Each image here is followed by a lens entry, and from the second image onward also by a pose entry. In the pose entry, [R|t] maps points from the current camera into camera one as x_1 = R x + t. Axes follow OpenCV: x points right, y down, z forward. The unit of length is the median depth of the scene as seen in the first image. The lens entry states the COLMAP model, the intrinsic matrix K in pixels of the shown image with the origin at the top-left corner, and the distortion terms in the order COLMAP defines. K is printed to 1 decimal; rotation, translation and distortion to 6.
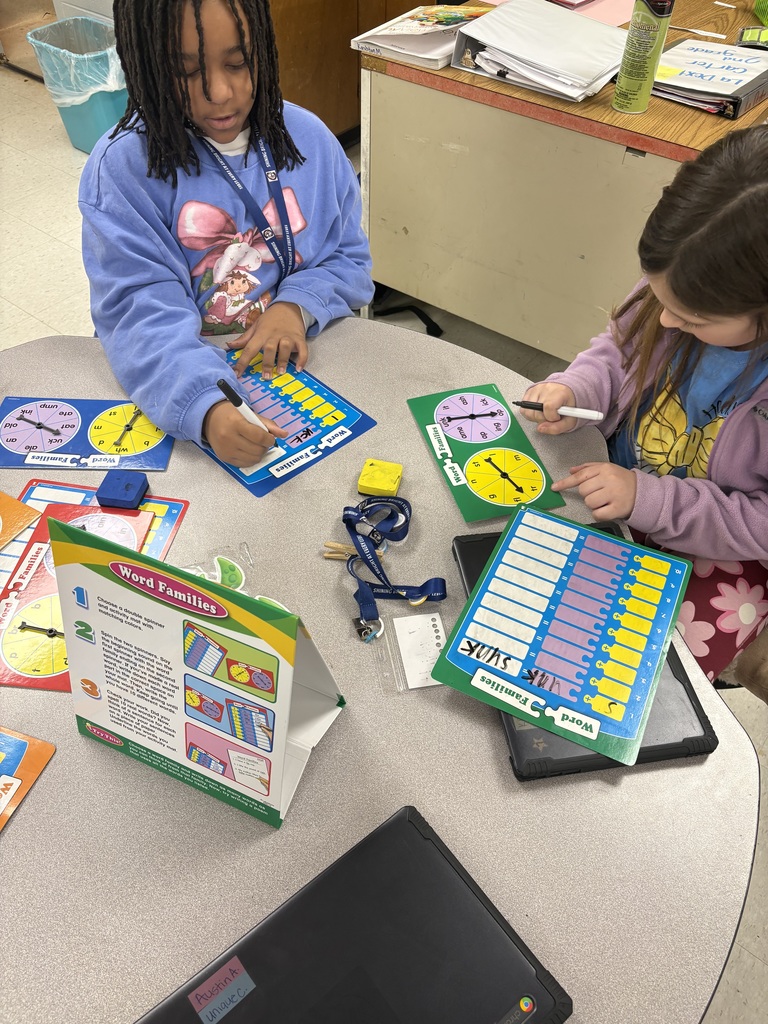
lens RADIAL K [[713.0, 0, 384.0], [0, 713.0, 512.0], [0, 0, 1]] dist [0.038984, -0.074123]
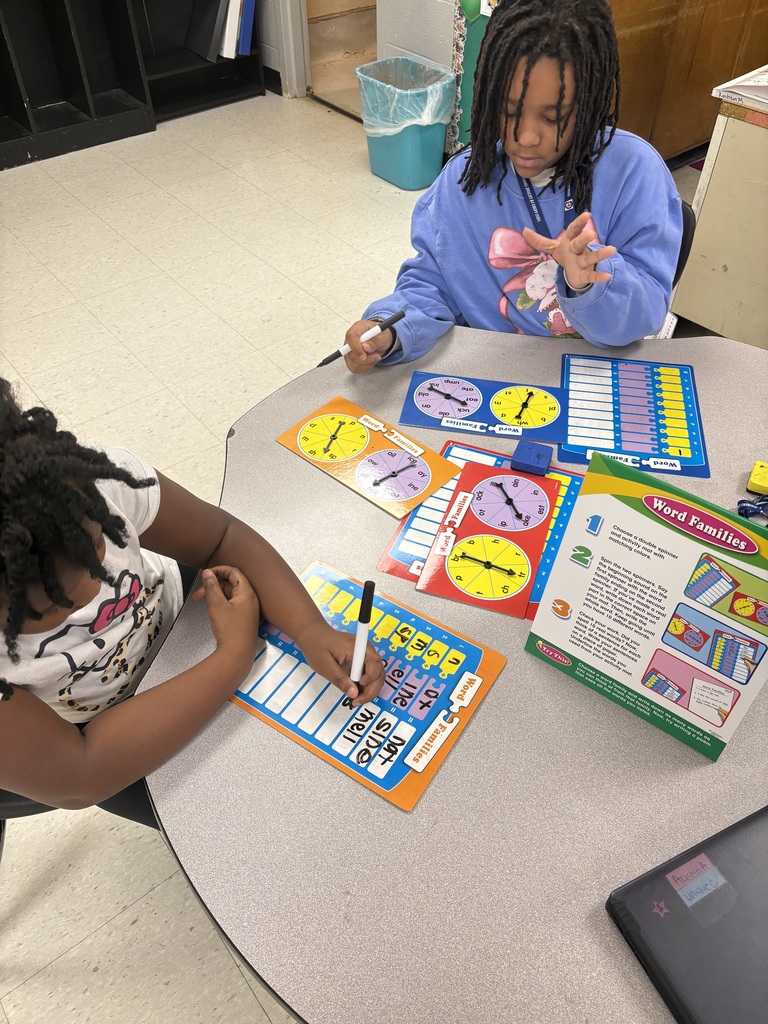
lens RADIAL K [[725.8, 0, 384.0], [0, 725.8, 512.0], [0, 0, 1]] dist [-0.022084, -0.003712]
pose [[0.970589, 0.144272, -0.192726, -0.500768], [-0.154136, 0.987352, -0.037126, 0.184481], [0.184932, 0.065740, 0.980550, -0.226971]]
